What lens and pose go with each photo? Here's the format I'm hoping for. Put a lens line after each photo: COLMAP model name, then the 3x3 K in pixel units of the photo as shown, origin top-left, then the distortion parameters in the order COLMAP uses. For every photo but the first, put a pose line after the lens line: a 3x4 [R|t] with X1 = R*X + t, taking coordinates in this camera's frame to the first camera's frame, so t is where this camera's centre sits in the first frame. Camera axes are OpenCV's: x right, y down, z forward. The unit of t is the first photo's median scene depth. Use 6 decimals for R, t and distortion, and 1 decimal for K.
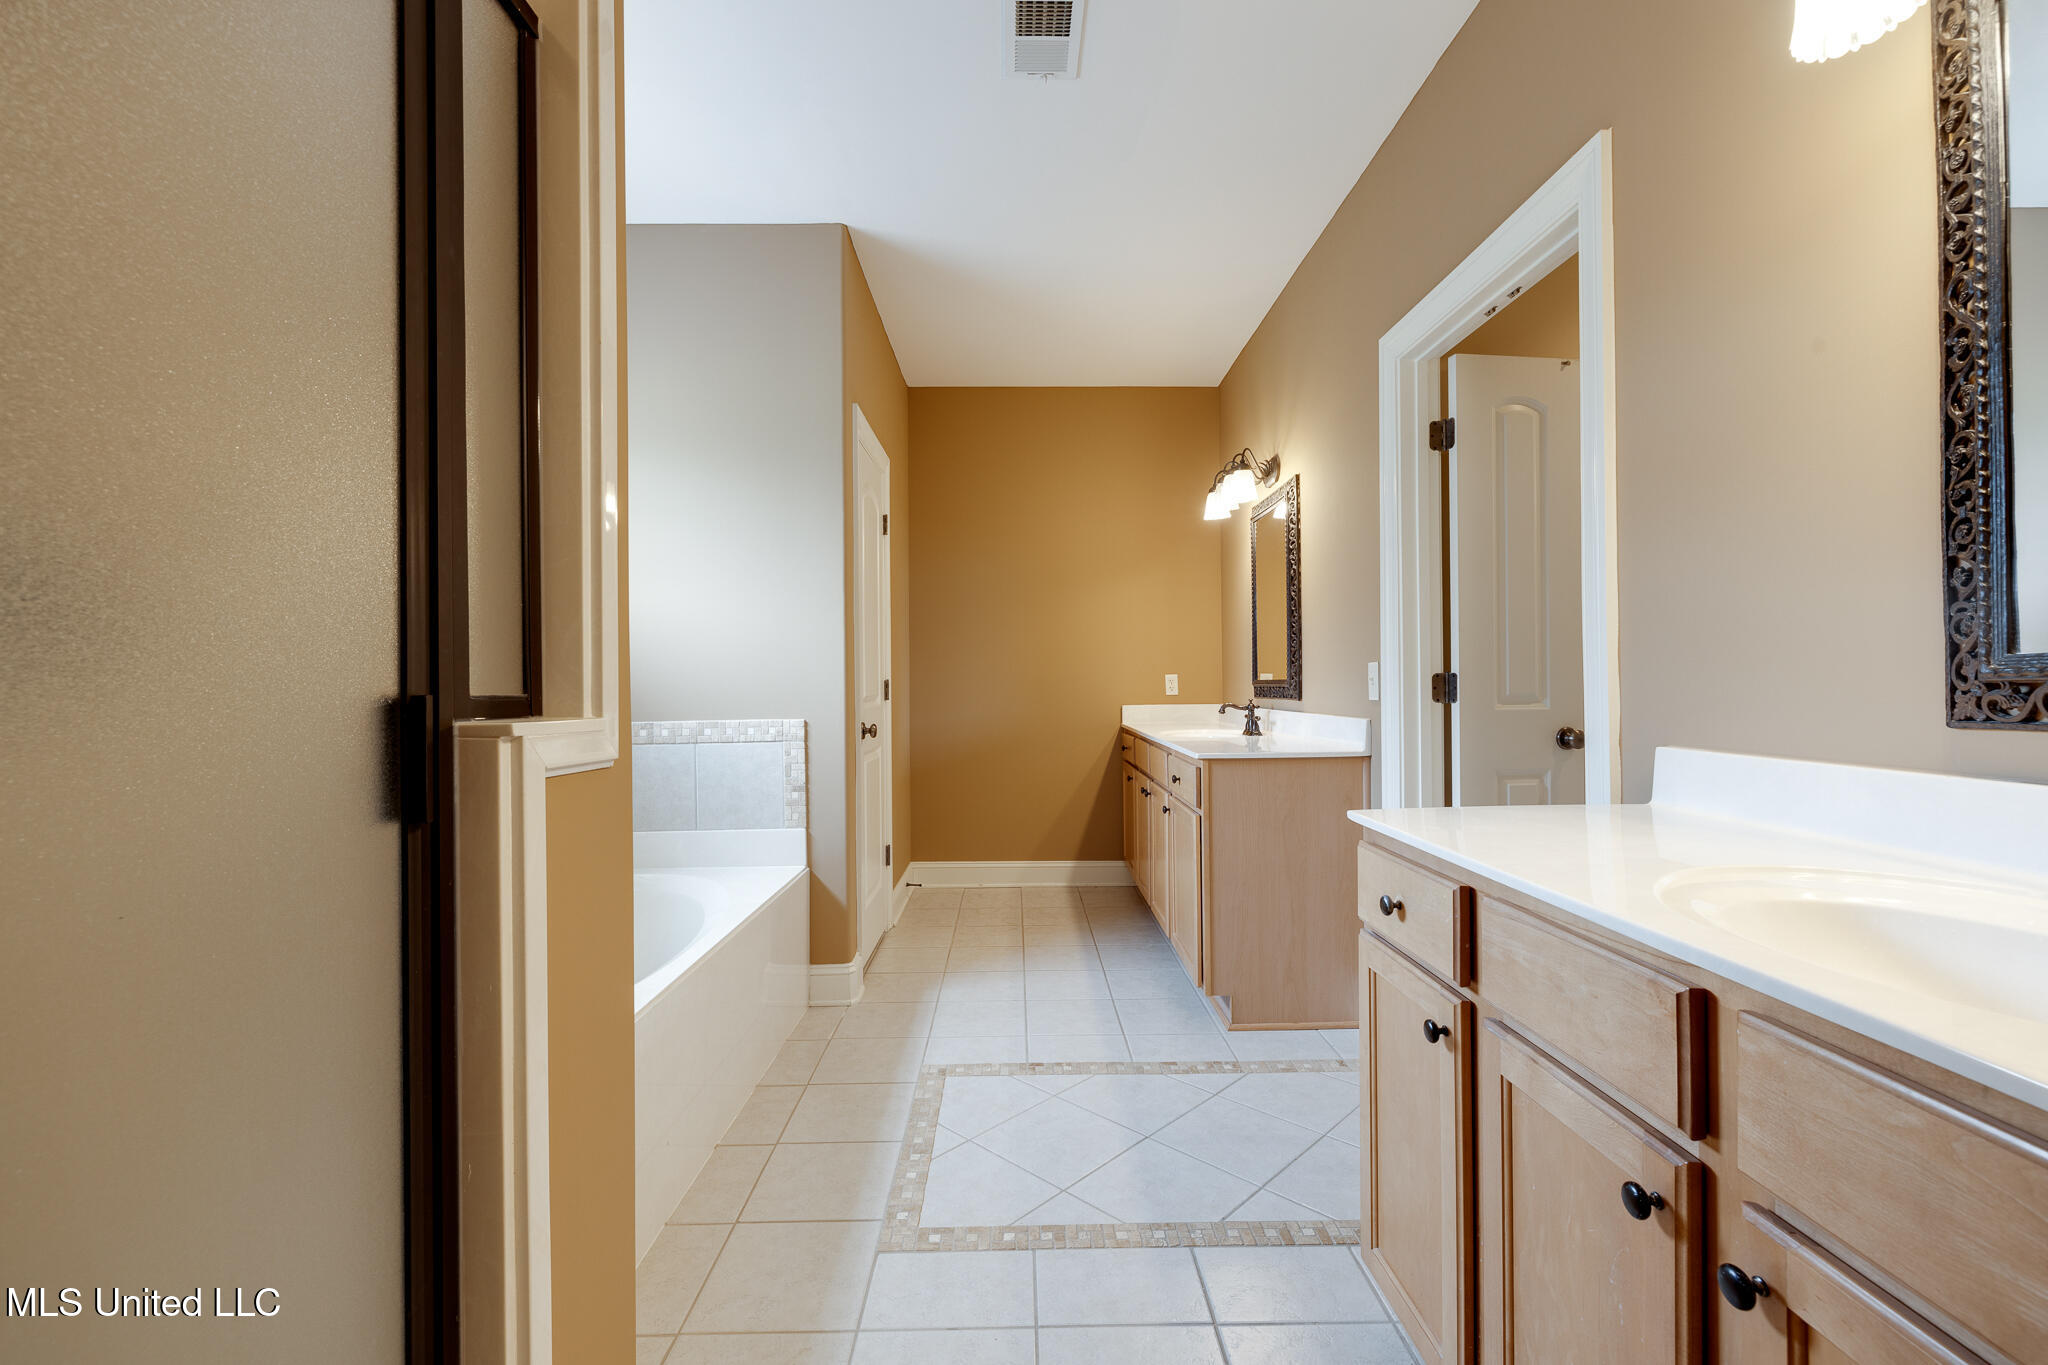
lens RADIAL K [[878.1, 0, 1036.9], [0, 878.1, 683.9], [0, 0, 1]] dist [0.001716, 0.000154]
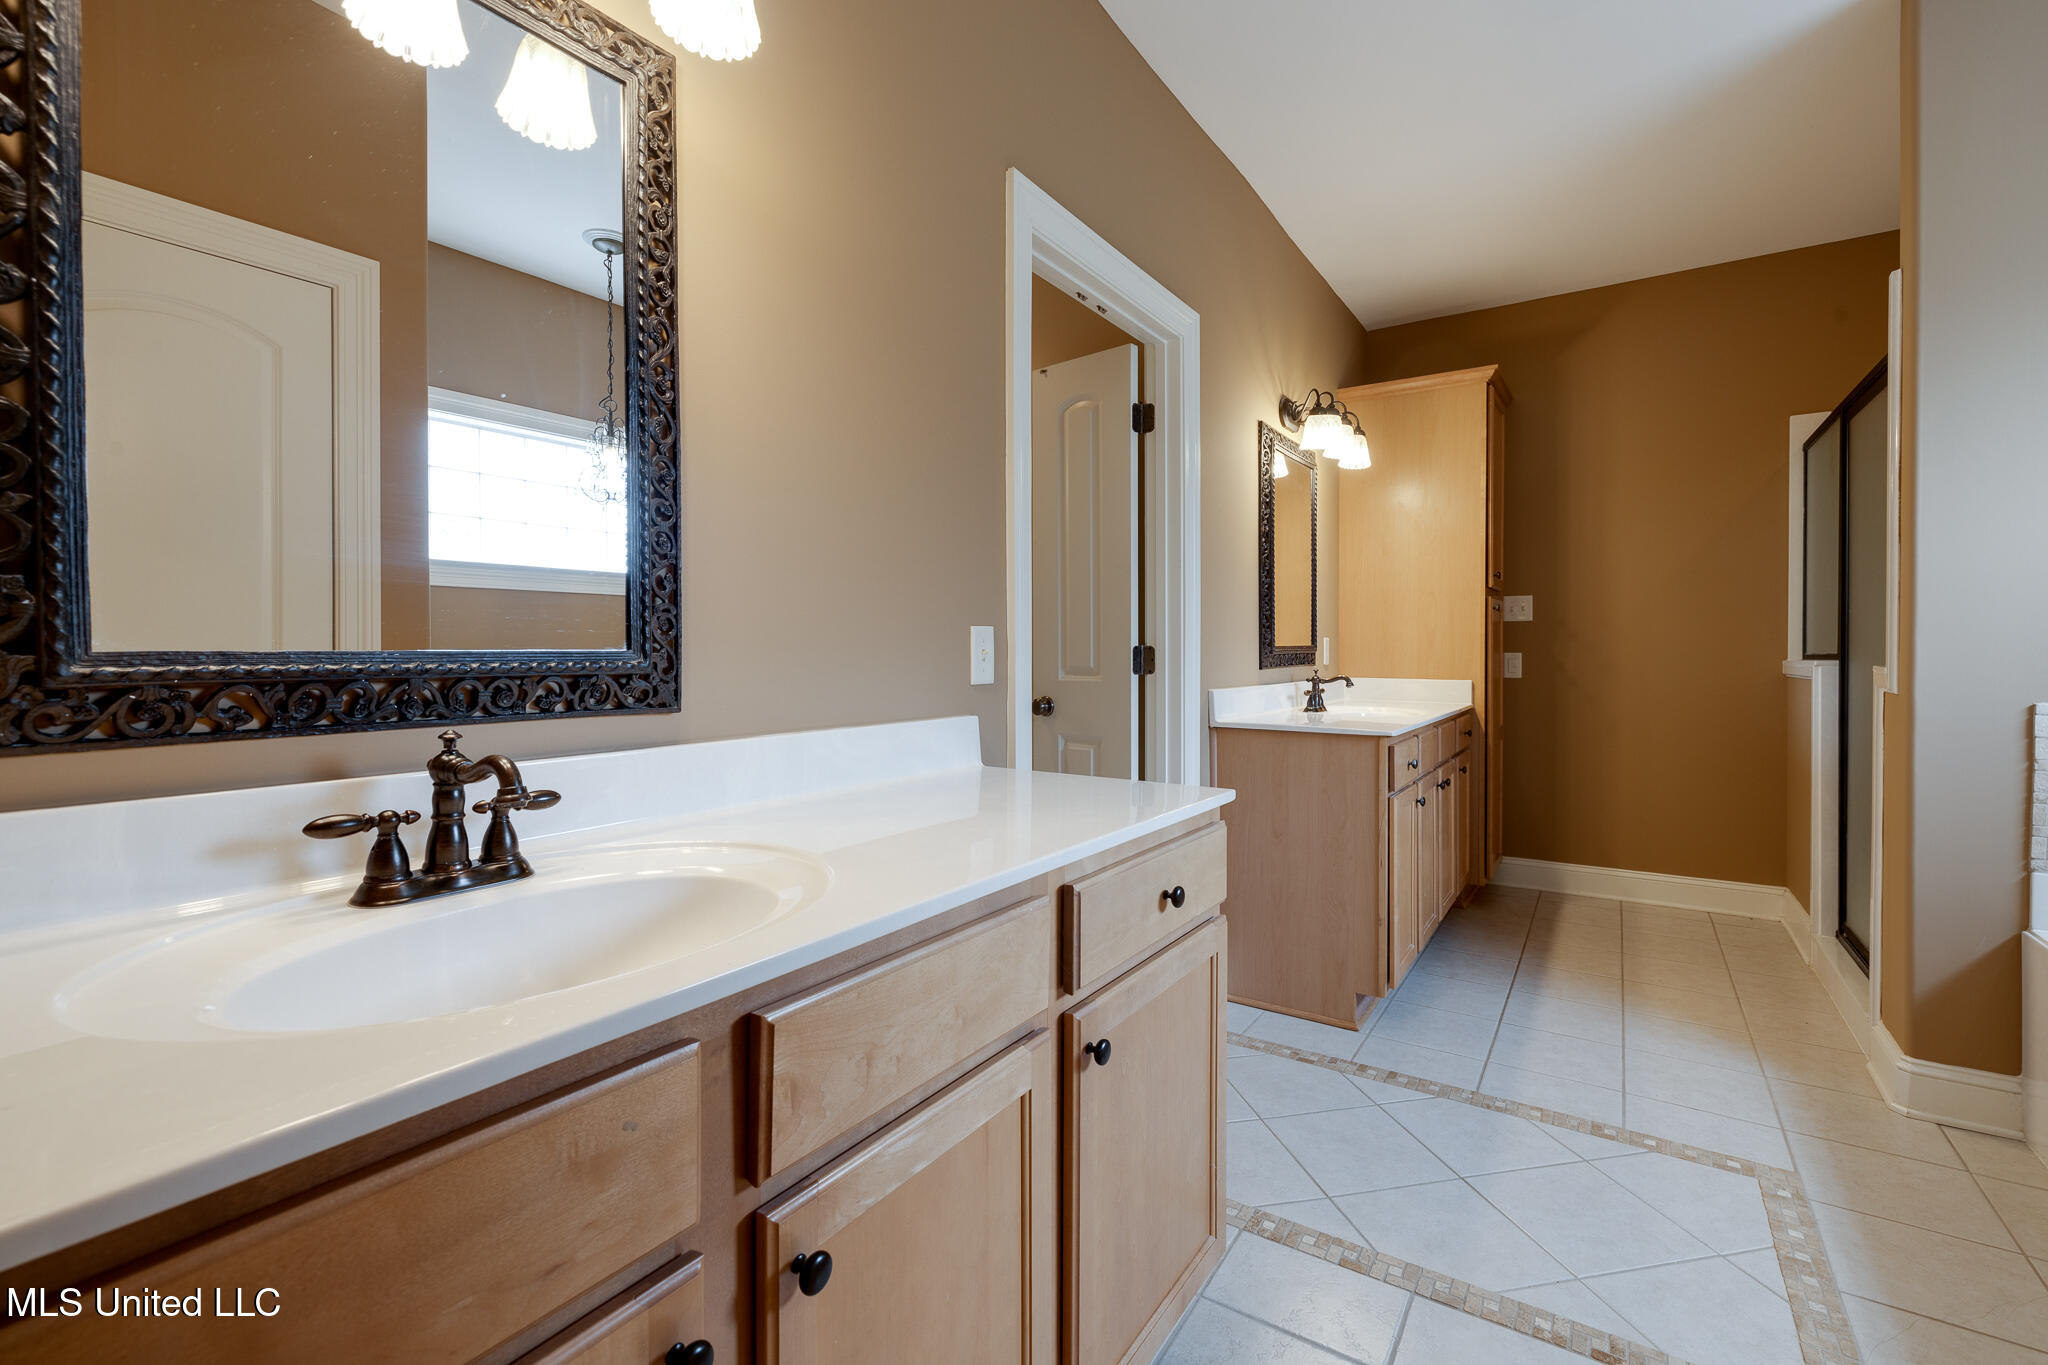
lens RADIAL K [[894.7, 0, 1022.1], [0, 894.7, 657.6], [0, 0, 1]] dist [-0.002197, -0.000536]
pose [[-0.817536, 0.006173, 0.575845, -0.030724], [0.008763, 0.999960, 0.001723, -0.001890], [-0.575811, 0.006455, -0.817557, 2.010163]]
